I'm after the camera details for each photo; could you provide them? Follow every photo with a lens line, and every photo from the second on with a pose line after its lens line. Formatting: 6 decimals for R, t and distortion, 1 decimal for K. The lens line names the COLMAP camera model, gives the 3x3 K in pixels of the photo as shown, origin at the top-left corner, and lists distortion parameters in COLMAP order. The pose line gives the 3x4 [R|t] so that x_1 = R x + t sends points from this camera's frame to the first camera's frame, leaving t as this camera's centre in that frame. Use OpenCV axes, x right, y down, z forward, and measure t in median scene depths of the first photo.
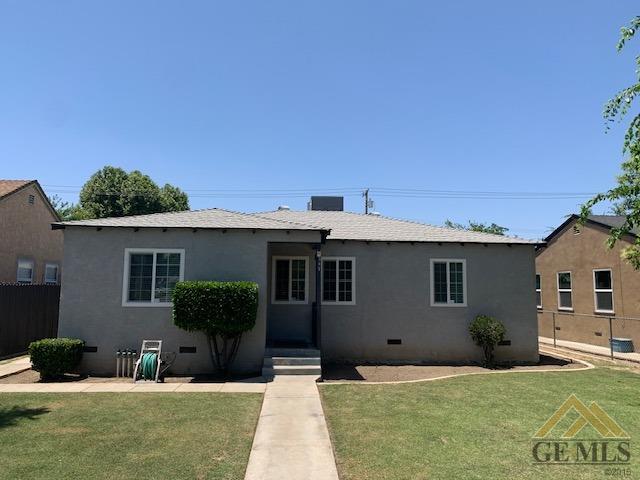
lens RADIAL K [[490.7, 0, 318.0], [0, 490.7, 235.3], [0, 0, 1]] dist [0.053194, -0.076929]
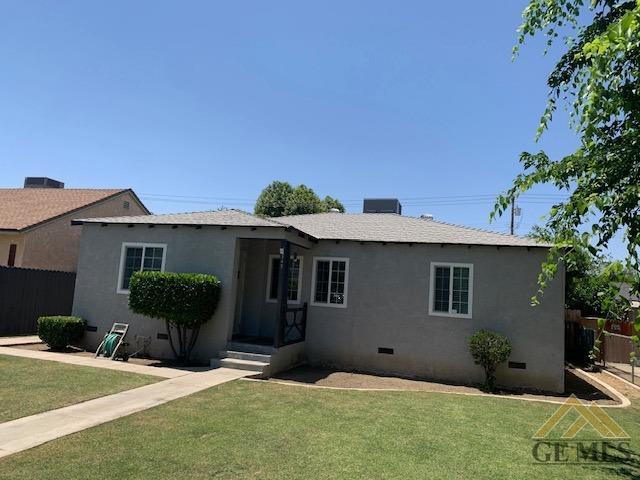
lens RADIAL K [[483.5, 0, 308.1], [0, 483.5, 239.0], [0, 0, 1]] dist [0.034860, -0.002530]
pose [[0.928496, 0.011962, -0.371150, 0.355191], [-0.017912, 0.999760, -0.012586, 0.020994], [0.370910, 0.018334, 0.928488, 0.098183]]
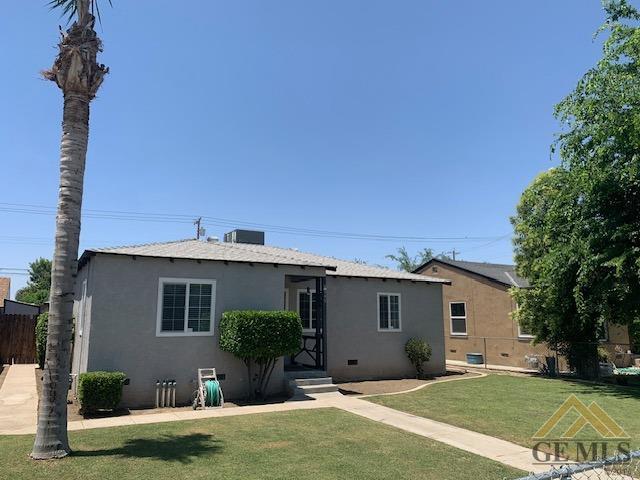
lens RADIAL K [[483.5, 0, 308.1], [0, 483.5, 239.0], [0, 0, 1]] dist [0.034860, -0.002530]
pose [[0.906407, 0.063881, 0.417547, -0.447696], [-0.044067, 0.997405, -0.056933, -0.008666], [-0.420100, 0.033204, 0.906870, -0.023067]]
